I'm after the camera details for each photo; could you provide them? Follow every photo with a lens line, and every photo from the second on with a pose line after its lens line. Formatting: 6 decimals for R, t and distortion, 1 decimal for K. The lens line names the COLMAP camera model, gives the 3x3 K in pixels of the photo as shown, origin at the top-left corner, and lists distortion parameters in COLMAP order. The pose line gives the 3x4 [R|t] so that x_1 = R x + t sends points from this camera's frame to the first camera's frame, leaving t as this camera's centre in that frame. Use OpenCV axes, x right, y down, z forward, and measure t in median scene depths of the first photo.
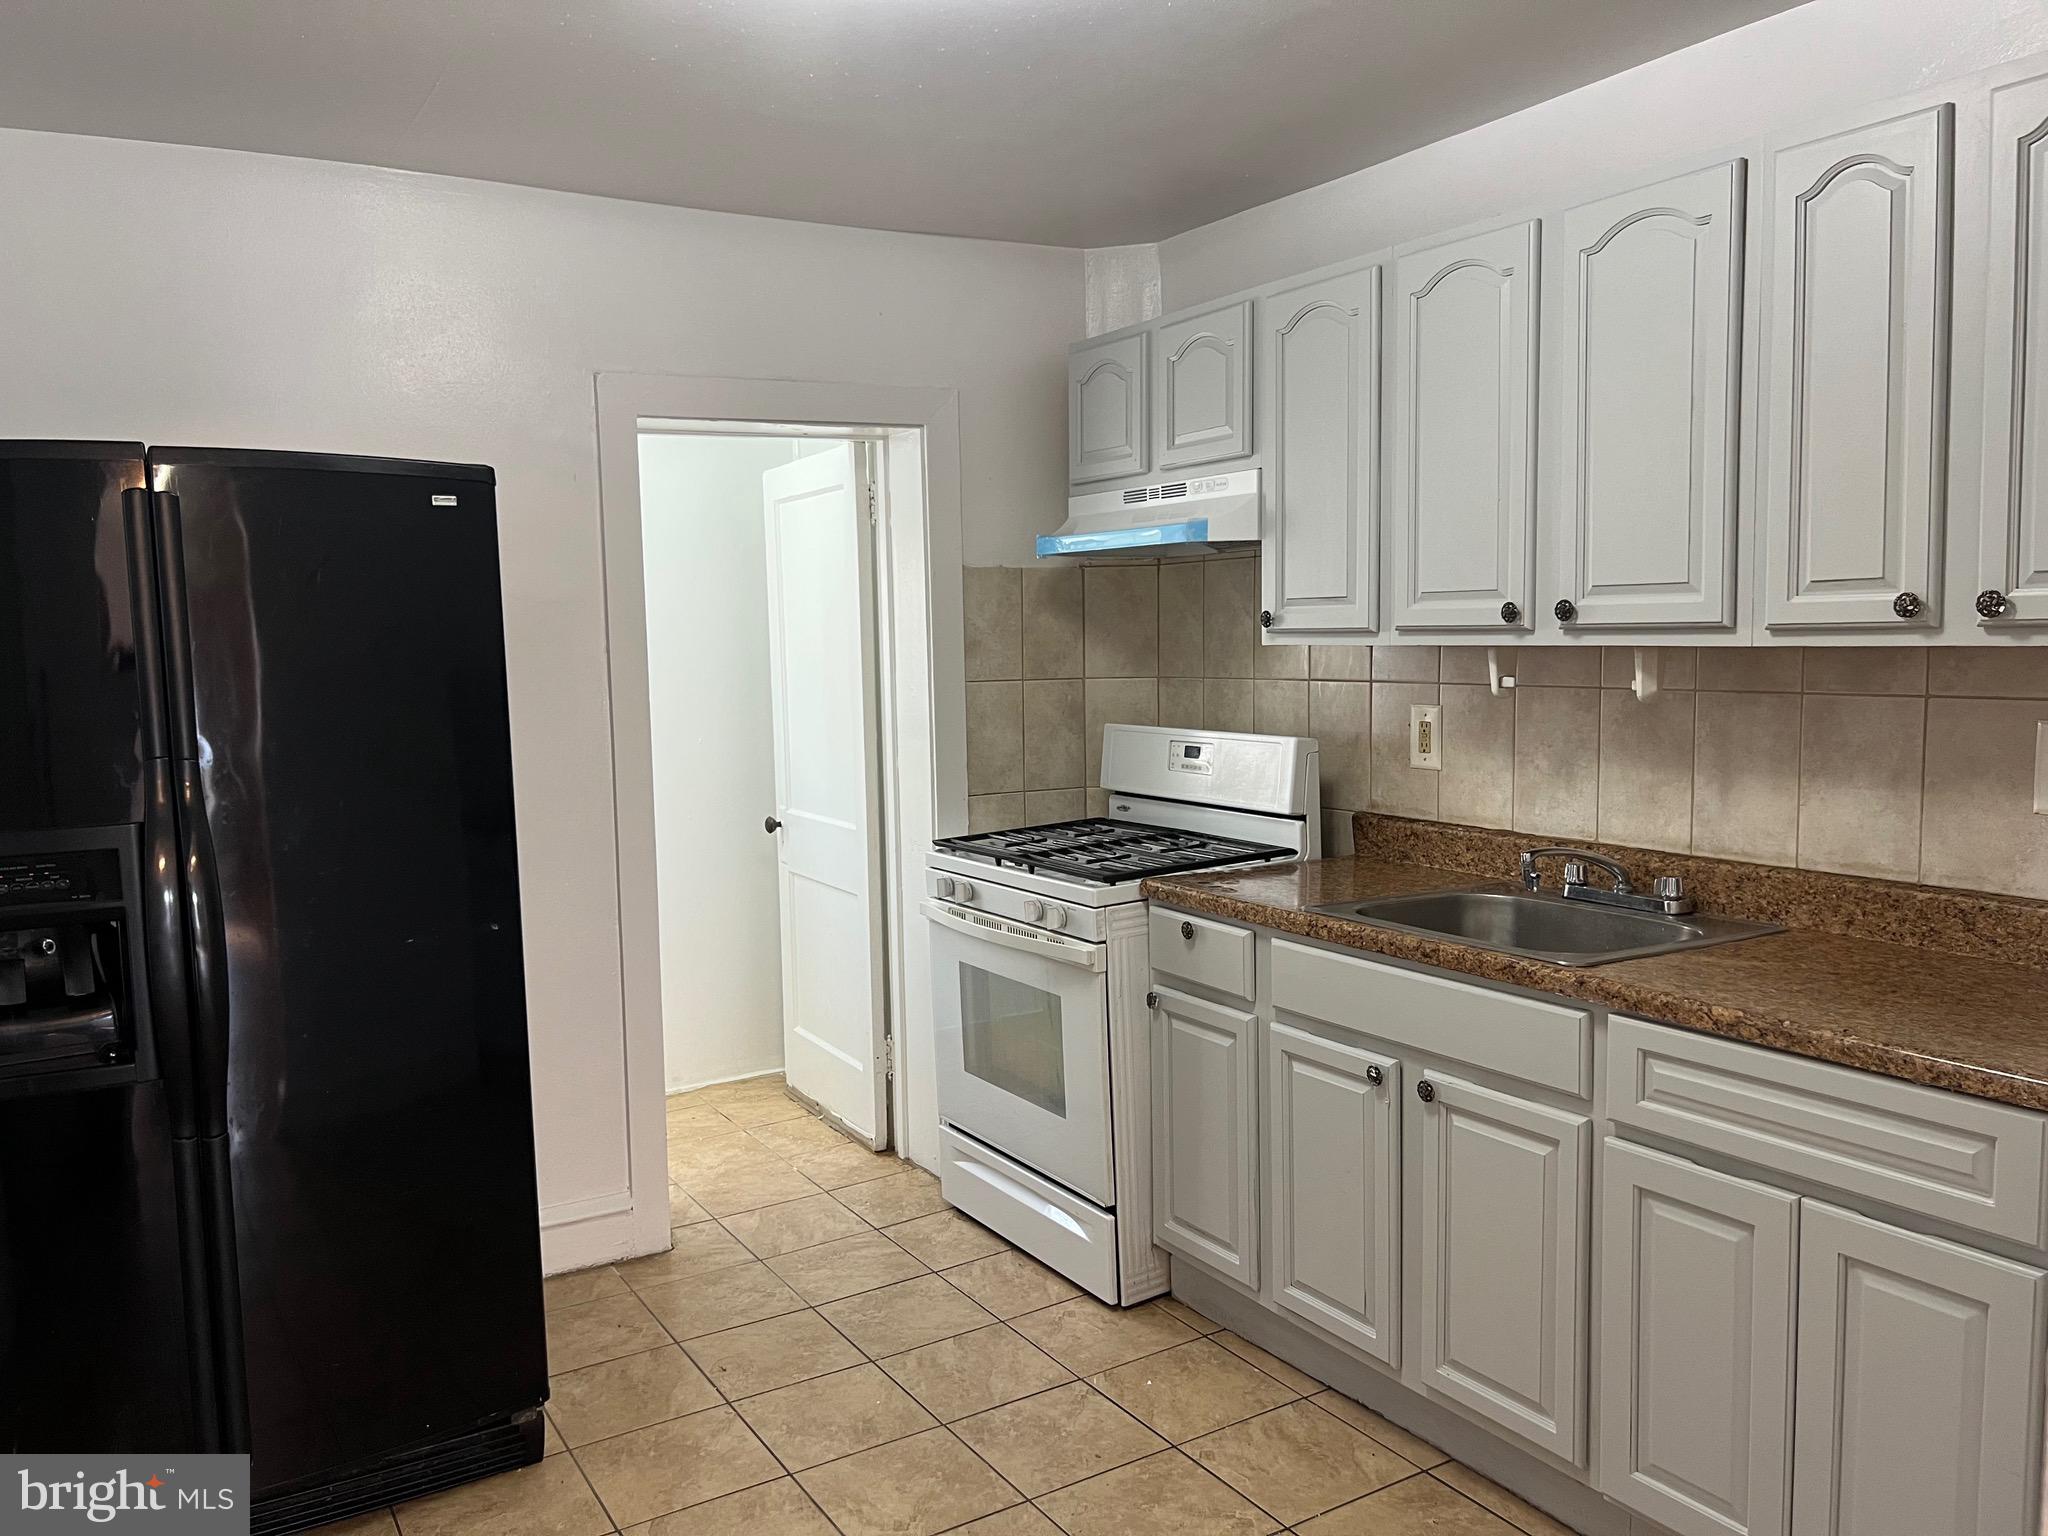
lens RADIAL K [[1530.7, 0, 1025.7], [0, 1530.7, 768.4], [0, 0, 1]] dist [0.060312, -0.076412]
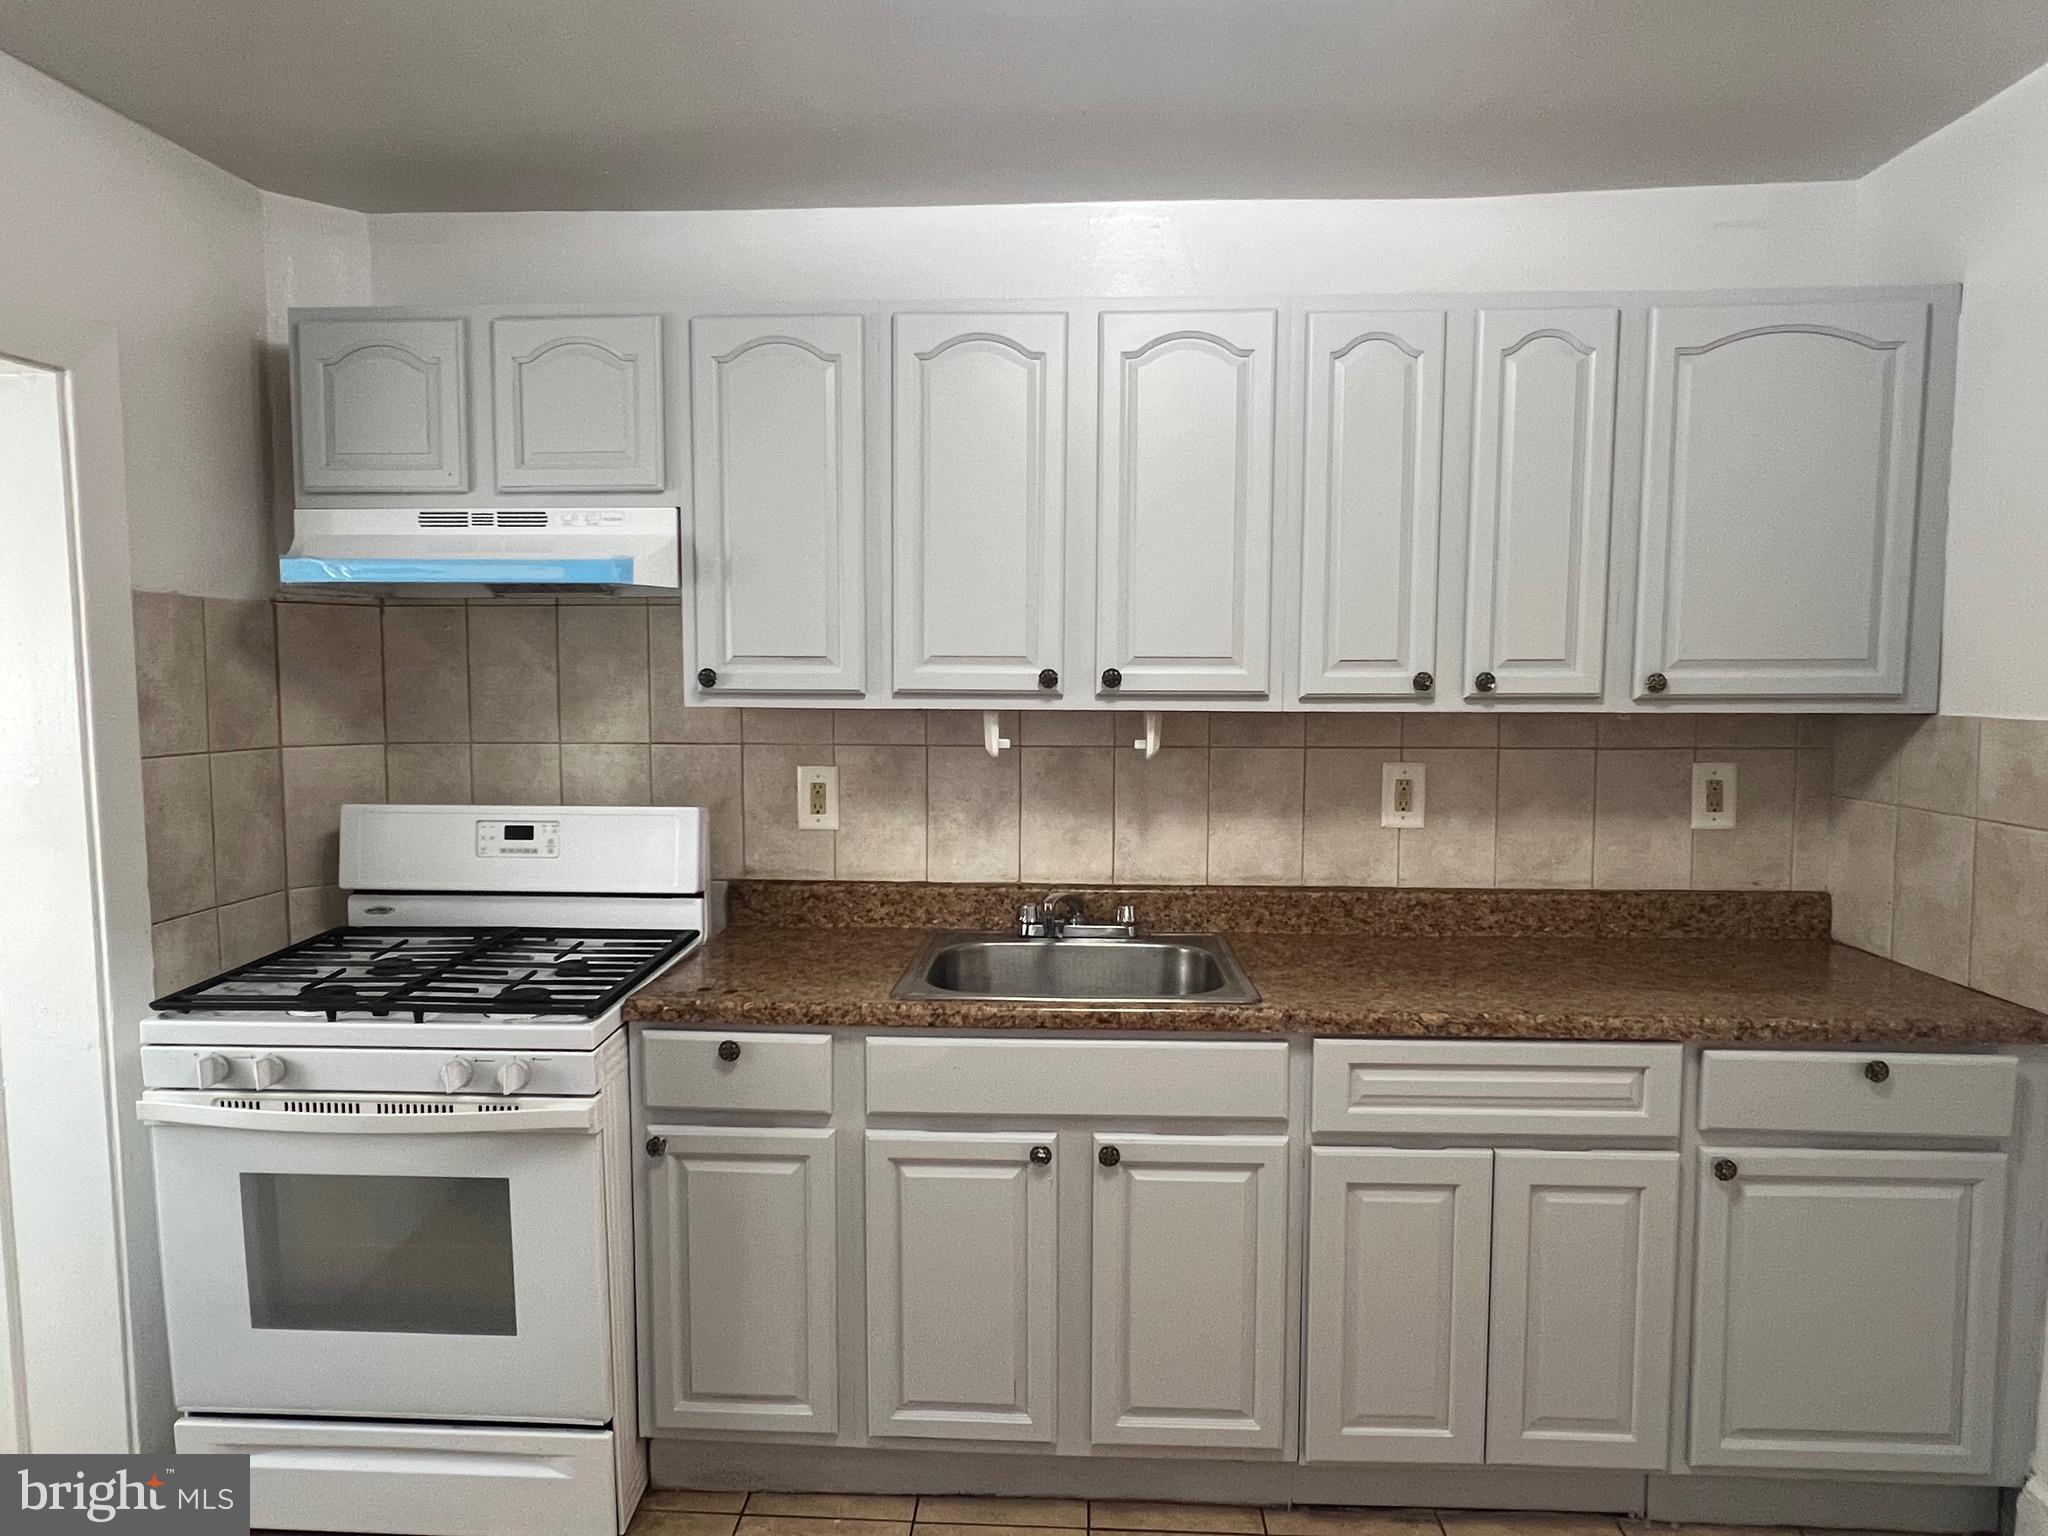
lens RADIAL K [[1147.6, 0, 1025.1], [0, 1147.6, 773.3], [0, 0, 1]] dist [-0.003798, -0.000232]
pose [[0.565482, -0.048341, 0.823343, -0.312032], [0.061792, 0.997958, 0.016153, -0.045116], [-0.822443, 0.041742, 0.567315, 0.515111]]
